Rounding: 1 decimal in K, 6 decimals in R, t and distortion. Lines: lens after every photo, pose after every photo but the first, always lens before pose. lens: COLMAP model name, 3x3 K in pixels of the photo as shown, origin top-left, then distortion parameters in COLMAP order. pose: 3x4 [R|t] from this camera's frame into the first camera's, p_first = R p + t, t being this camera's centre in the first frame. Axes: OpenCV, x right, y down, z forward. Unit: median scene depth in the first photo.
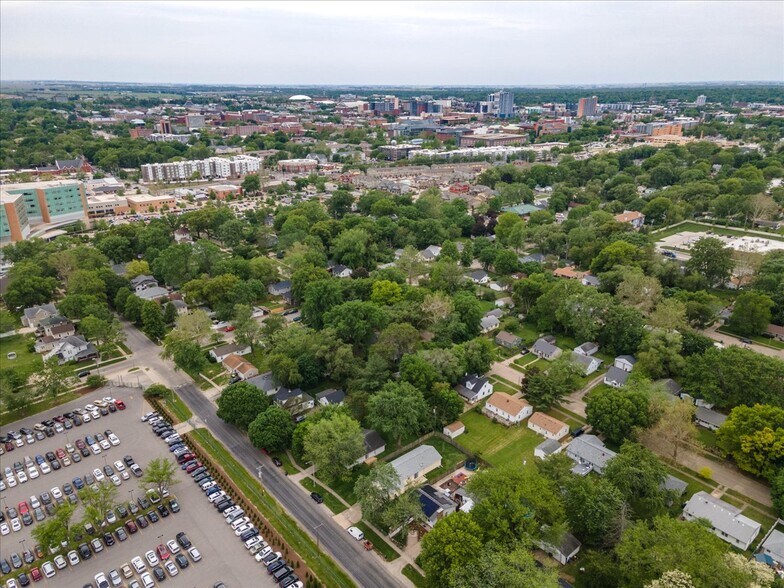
lens RADIAL K [[563.3, 0, 392.0], [0, 563.3, 294.0], [0, 0, 1]] dist [0.058038, 0.001193]
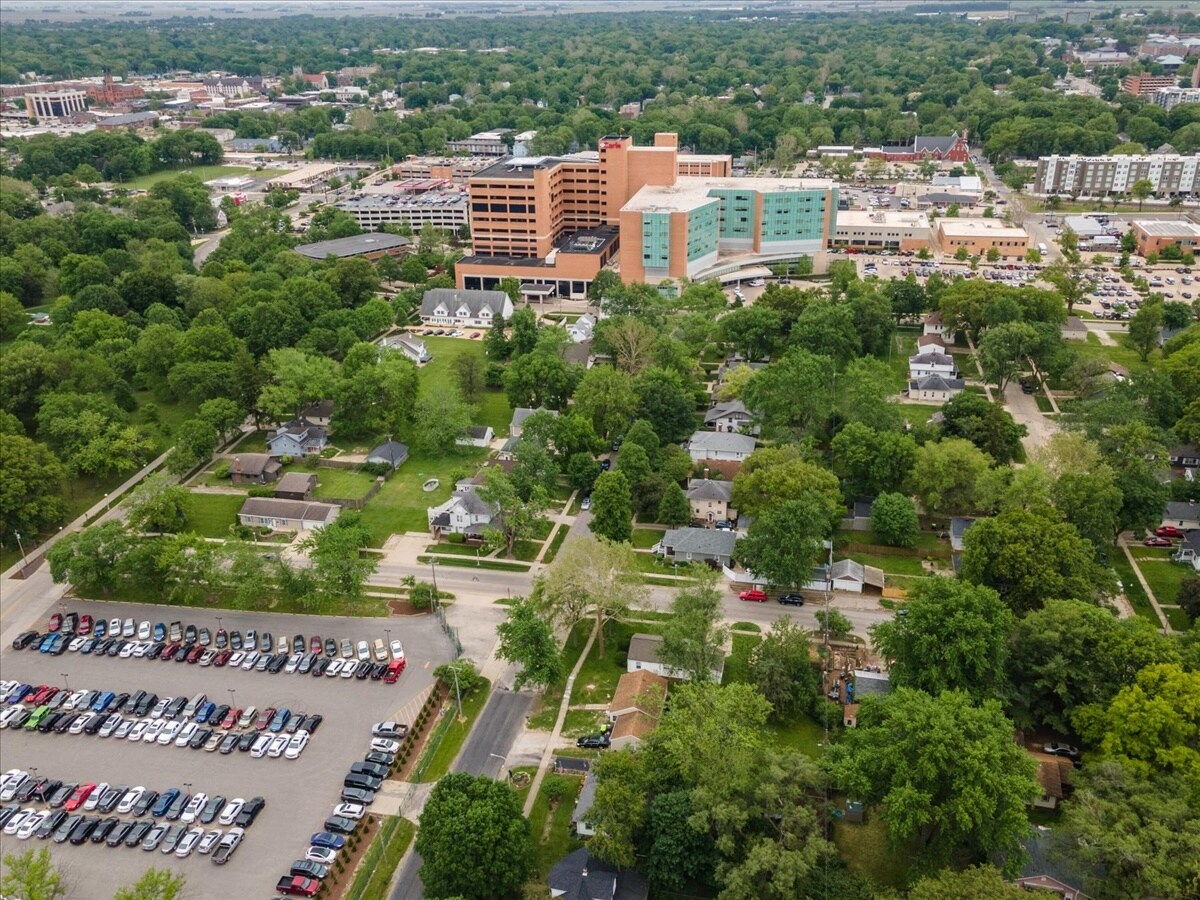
lens RADIAL K [[1003.5, 0, 591.7], [0, 1003.5, 452.8], [0, 0, 1]] dist [0.008872, 0.105172]
pose [[0.597205, 0.319510, -0.735703, 0.212184], [-0.262535, 0.944576, 0.197110, -0.210173], [0.757906, 0.075433, 0.647988, 0.603475]]
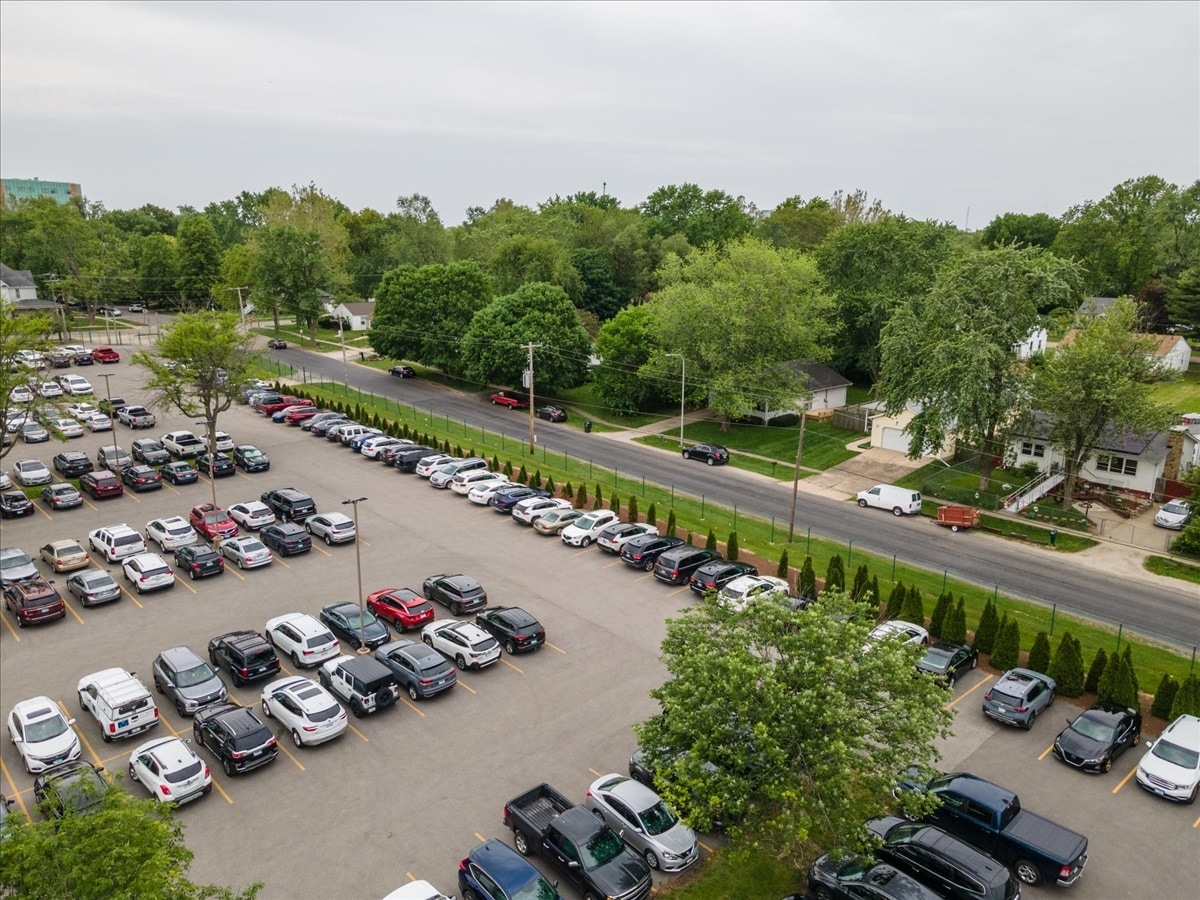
lens RADIAL K [[862.3, 0, 600.0], [0, 862.3, 450.0], [0, 0, 1]] dist [0.058038, 0.001193]
pose [[0.999518, 0.005617, 0.030533, -0.173476], [-0.002227, 0.993938, -0.109920, 0.344980], [-0.030966, 0.109799, 0.993471, 0.441632]]
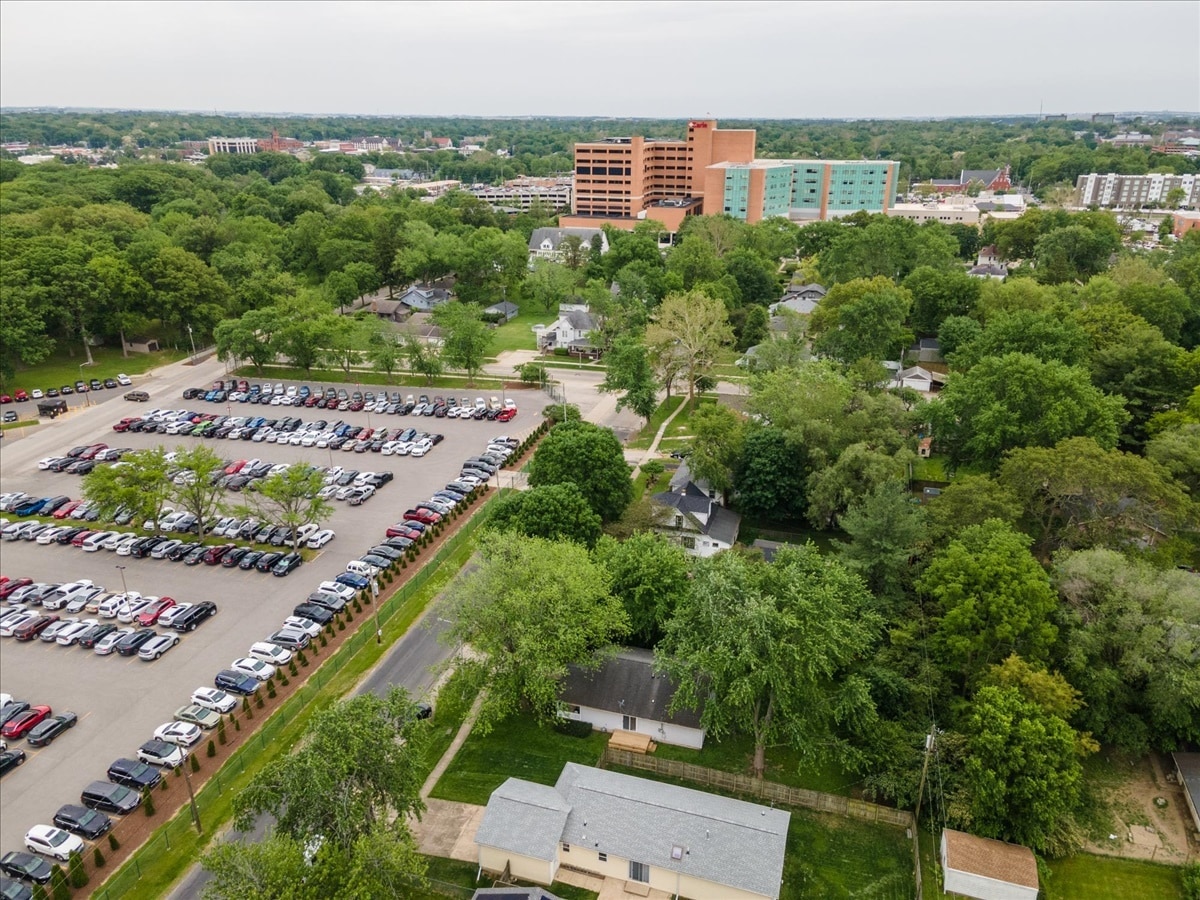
lens RADIAL K [[862.3, 0, 600.0], [0, 862.3, 450.0], [0, 0, 1]] dist [0.058038, 0.001193]
pose [[0.532967, 0.309186, -0.787623, 0.256558], [-0.295506, 0.940249, 0.169137, 0.063830], [0.792857, 0.142603, 0.592488, 0.630904]]
